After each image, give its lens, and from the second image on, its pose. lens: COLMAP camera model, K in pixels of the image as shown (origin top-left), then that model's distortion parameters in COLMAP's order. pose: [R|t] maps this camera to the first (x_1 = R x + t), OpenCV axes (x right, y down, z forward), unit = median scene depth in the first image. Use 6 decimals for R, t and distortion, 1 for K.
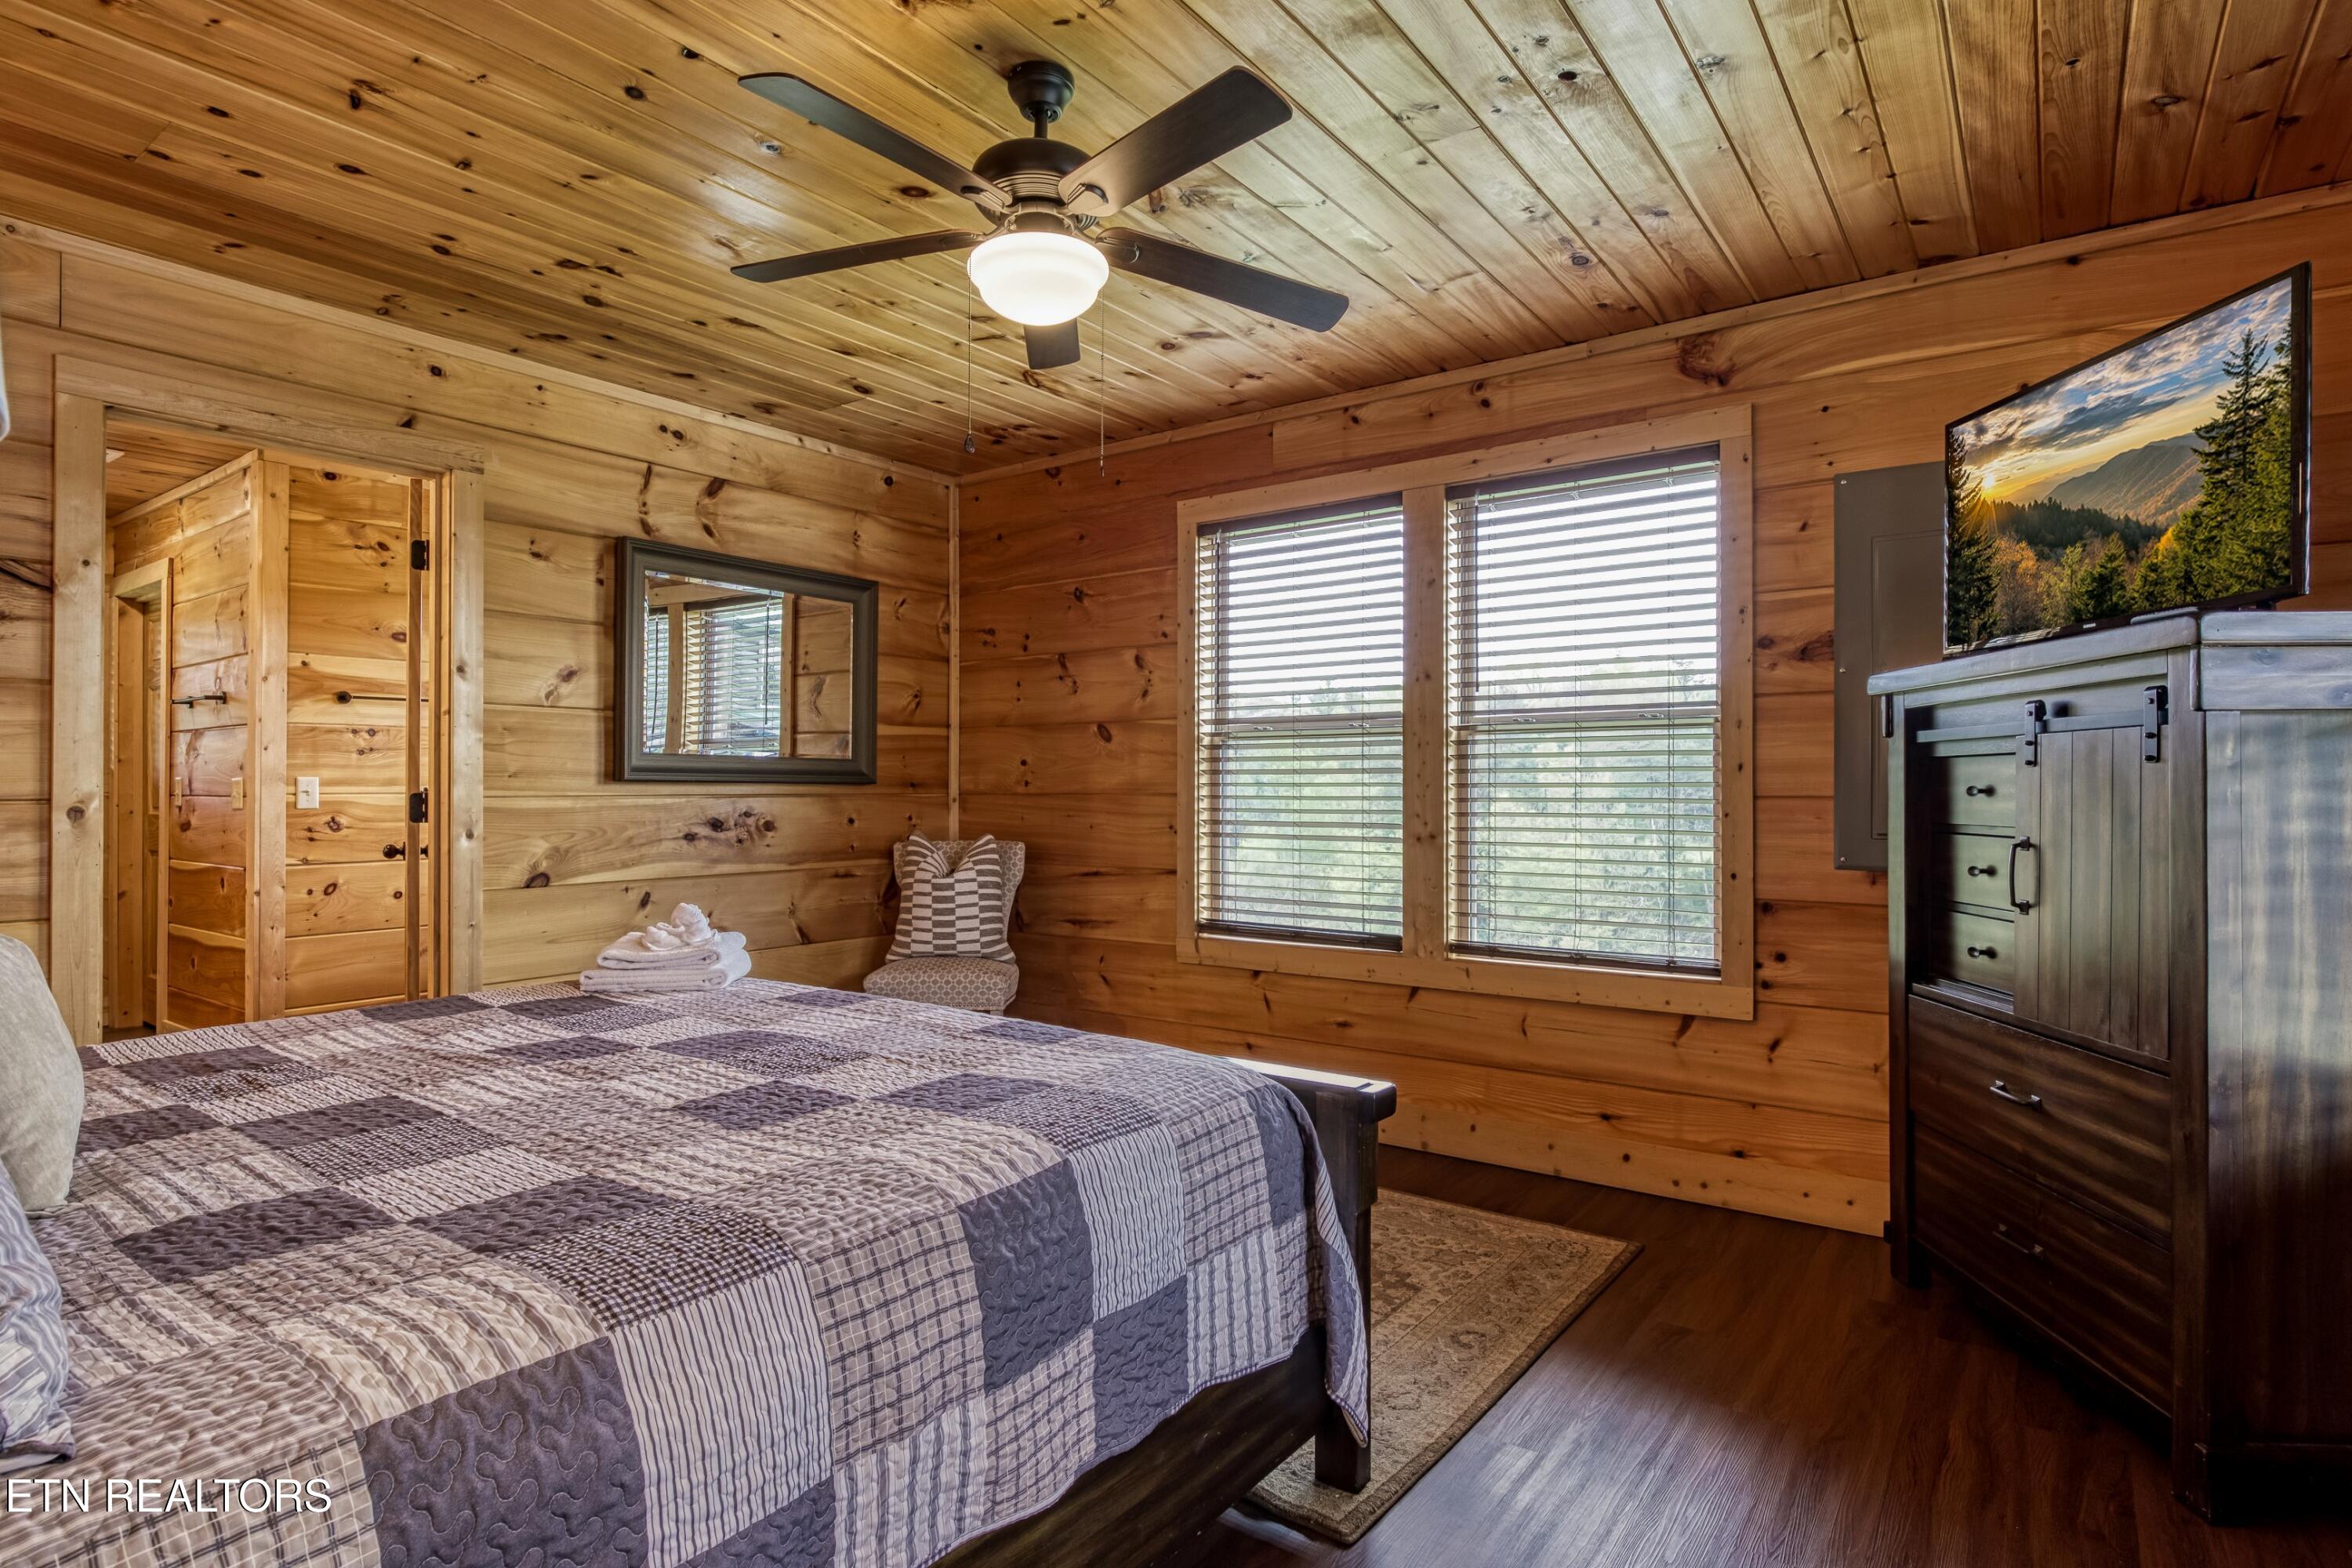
lens RADIAL K [[1226.1, 0, 1176.0], [0, 1226.1, 784.0], [0, 0, 1]] dist [-0.000517, 0.000371]
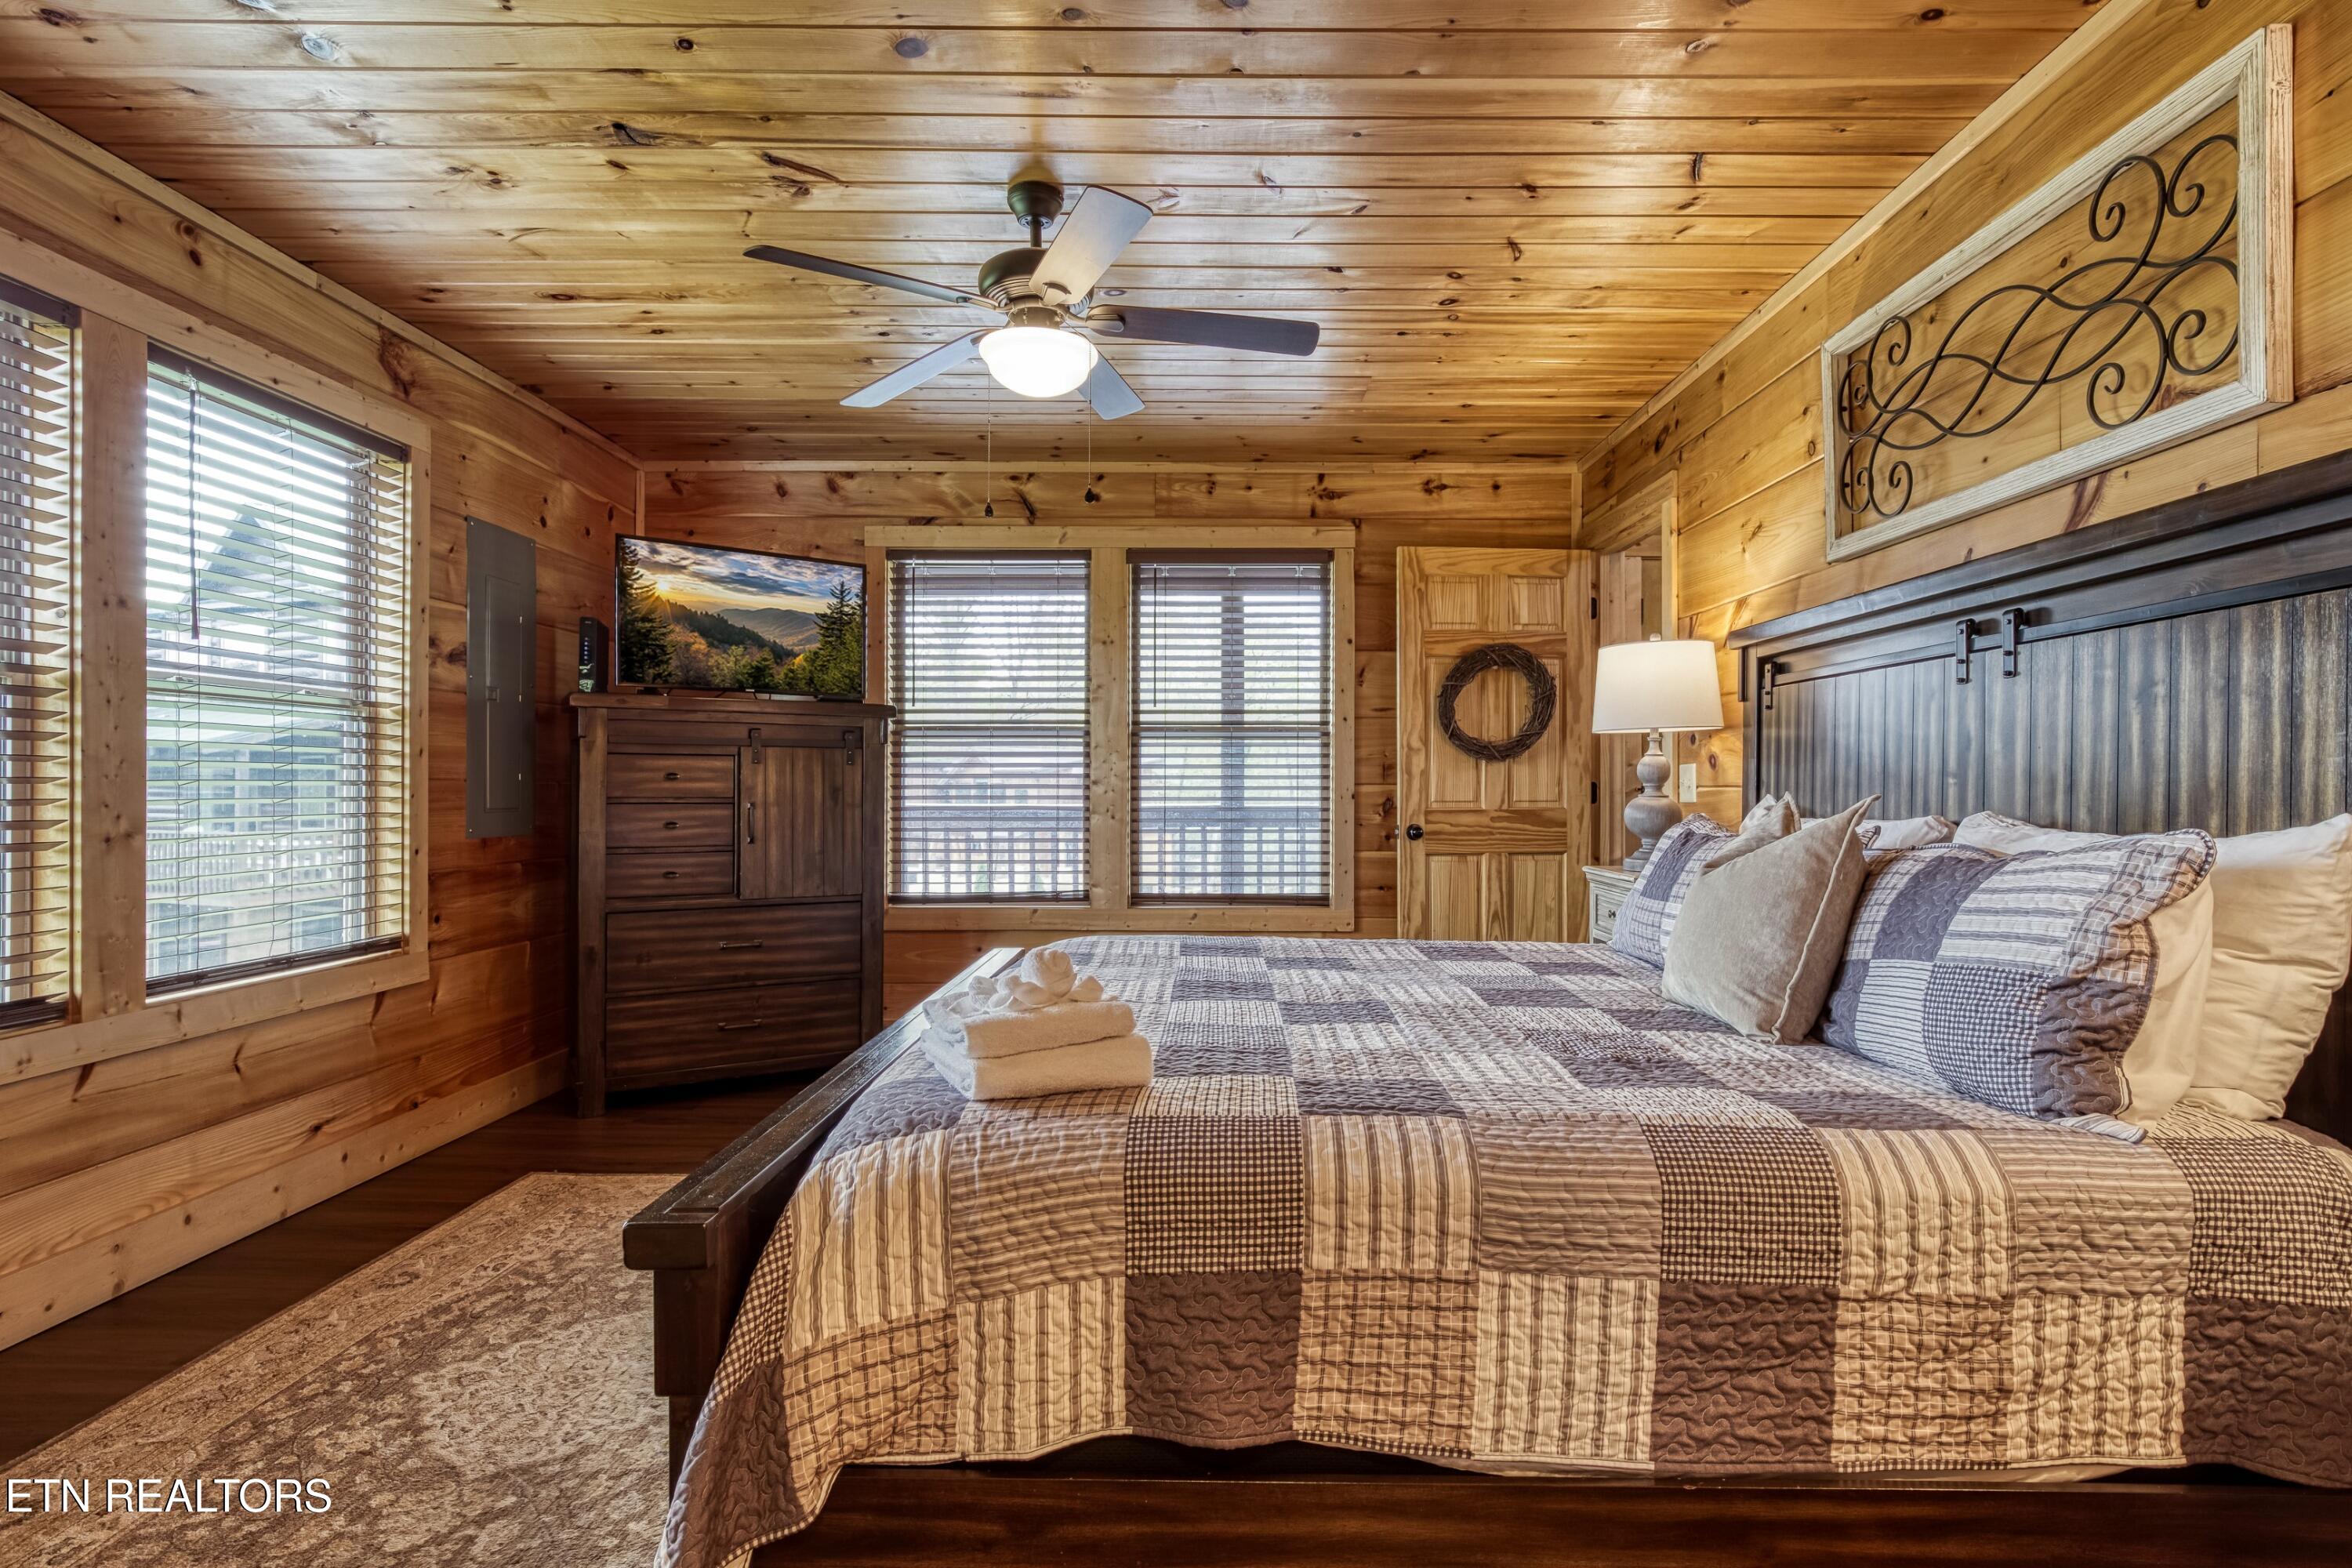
lens RADIAL K [[1156.9, 0, 1176.0], [0, 1156.9, 784.0], [0, 0, 1]] dist [0.001312, 0.000000]
pose [[-0.563721, -0.000314, 0.825965, -1.112314], [-0.011131, 0.999912, -0.007217, 0.019672], [-0.825890, -0.013262, -0.563675, 1.476928]]
